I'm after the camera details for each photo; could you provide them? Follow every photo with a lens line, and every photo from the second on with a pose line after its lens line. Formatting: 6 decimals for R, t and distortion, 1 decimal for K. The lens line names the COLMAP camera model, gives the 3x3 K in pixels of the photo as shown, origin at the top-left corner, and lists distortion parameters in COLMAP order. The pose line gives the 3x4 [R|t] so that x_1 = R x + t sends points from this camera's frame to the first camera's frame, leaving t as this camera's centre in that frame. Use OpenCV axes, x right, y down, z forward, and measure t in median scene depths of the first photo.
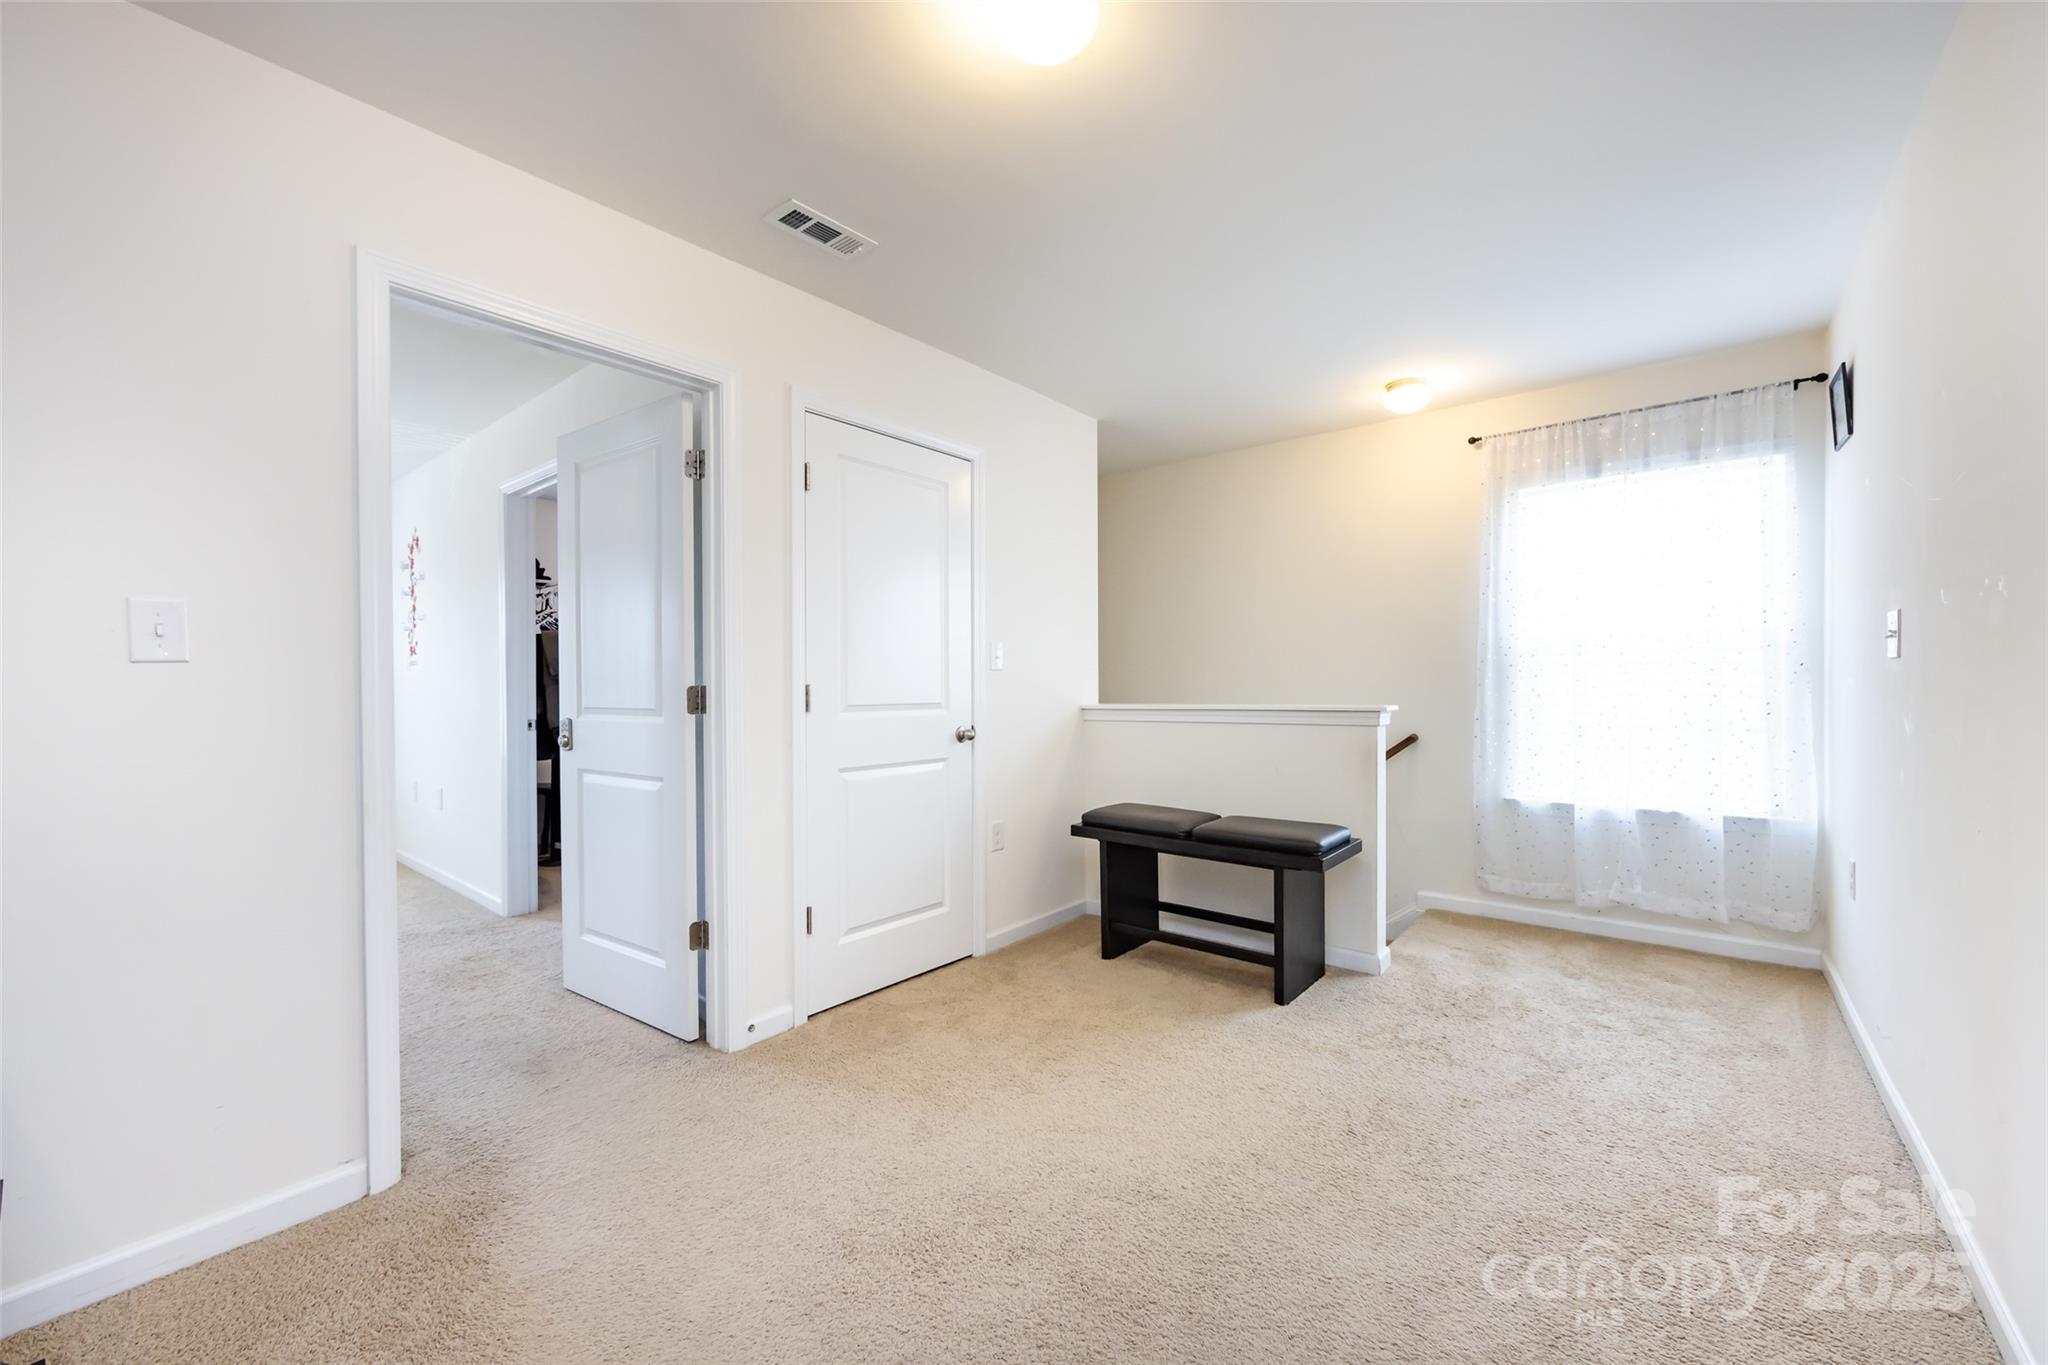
lens RADIAL K [[803.1, 0, 1021.2], [0, 803.1, 687.2], [0, 0, 1]] dist [-0.002006, -0.000007]
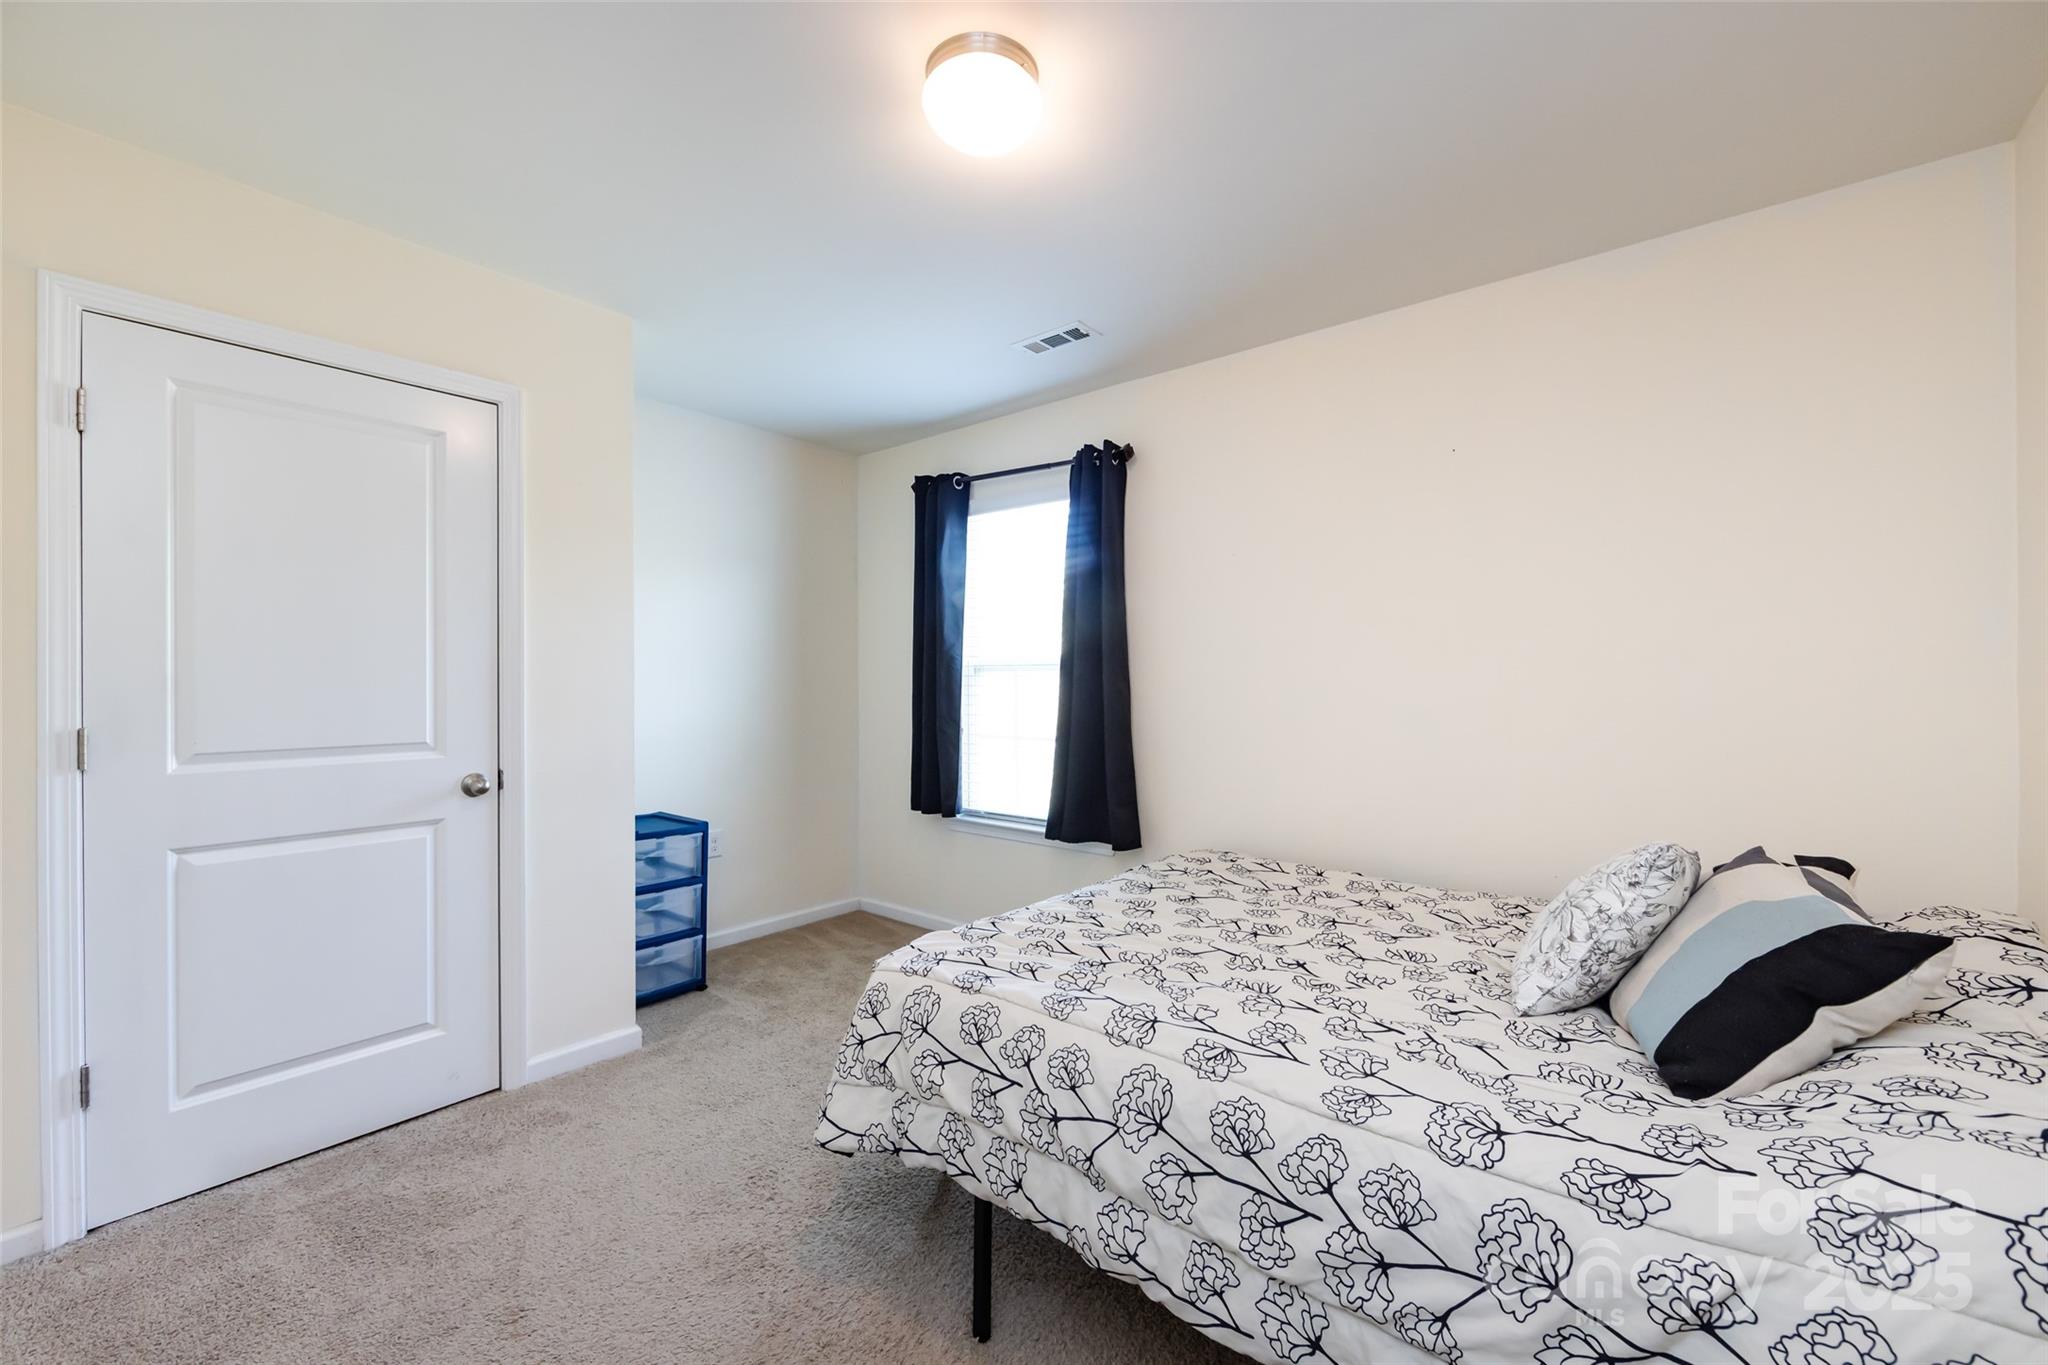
lens RADIAL K [[803.1, 0, 1021.2], [0, 803.1, 687.2], [0, 0, 1]] dist [-0.002006, -0.000007]
pose [[0.999837, 0.009157, 0.015533, 0.465665], [-0.009291, 0.999920, 0.008580, -0.045945], [-0.015453, -0.008723, 0.999843, 0.320475]]
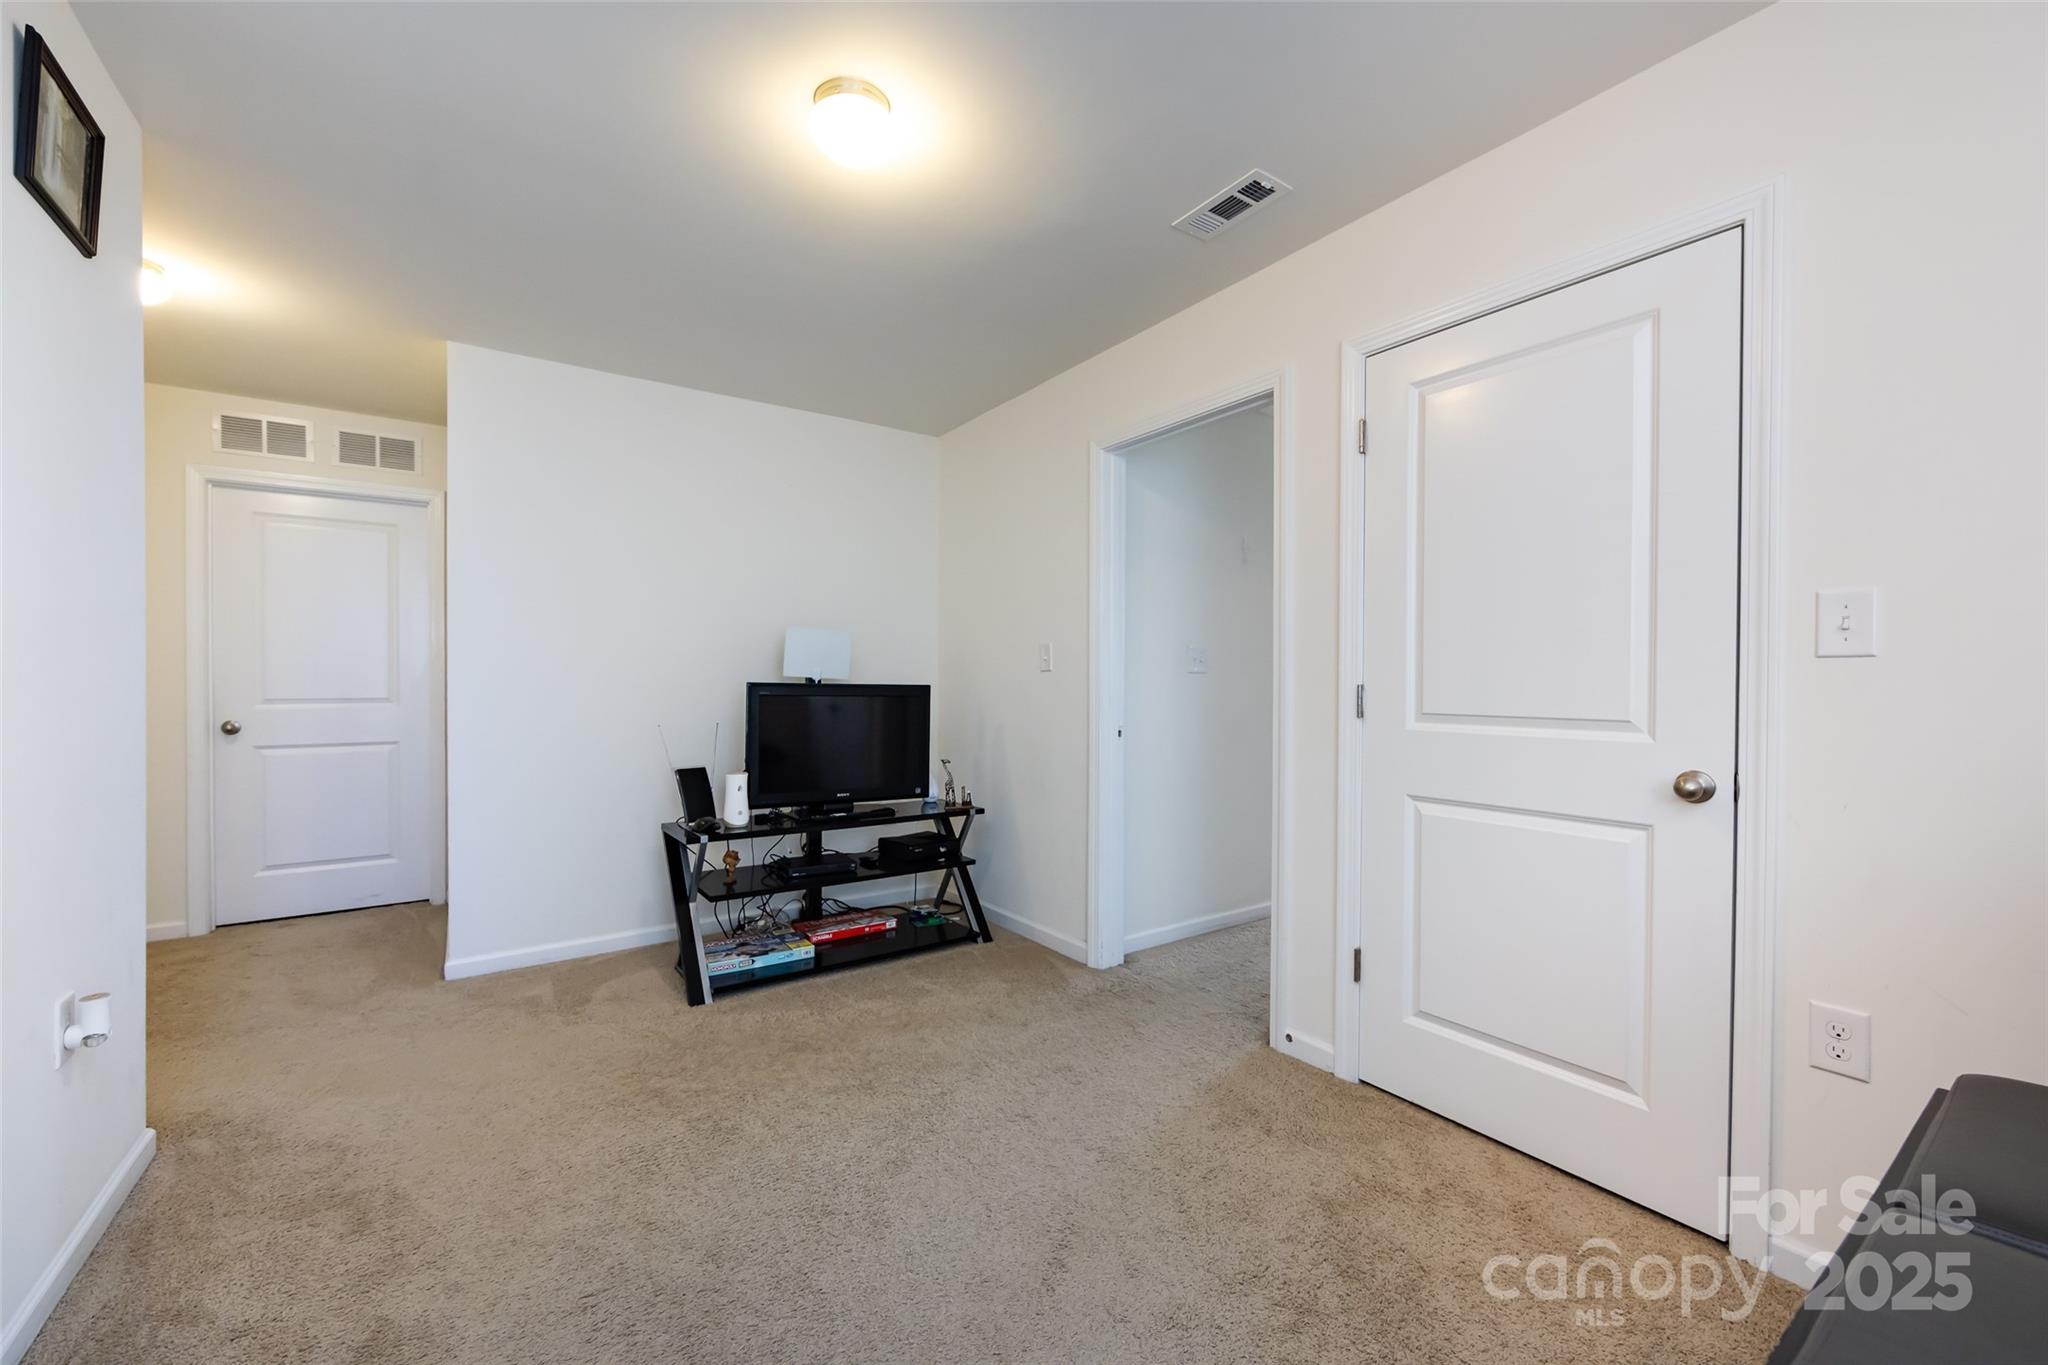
lens RADIAL K [[803.1, 0, 1021.2], [0, 803.1, 687.2], [0, 0, 1]] dist [-0.002006, -0.000007]
pose [[-0.268937, 0.013570, -0.963062, 0.606583], [-0.001364, 0.999894, 0.014470, -0.012011], [0.963157, 0.005205, -0.268890, 0.843785]]
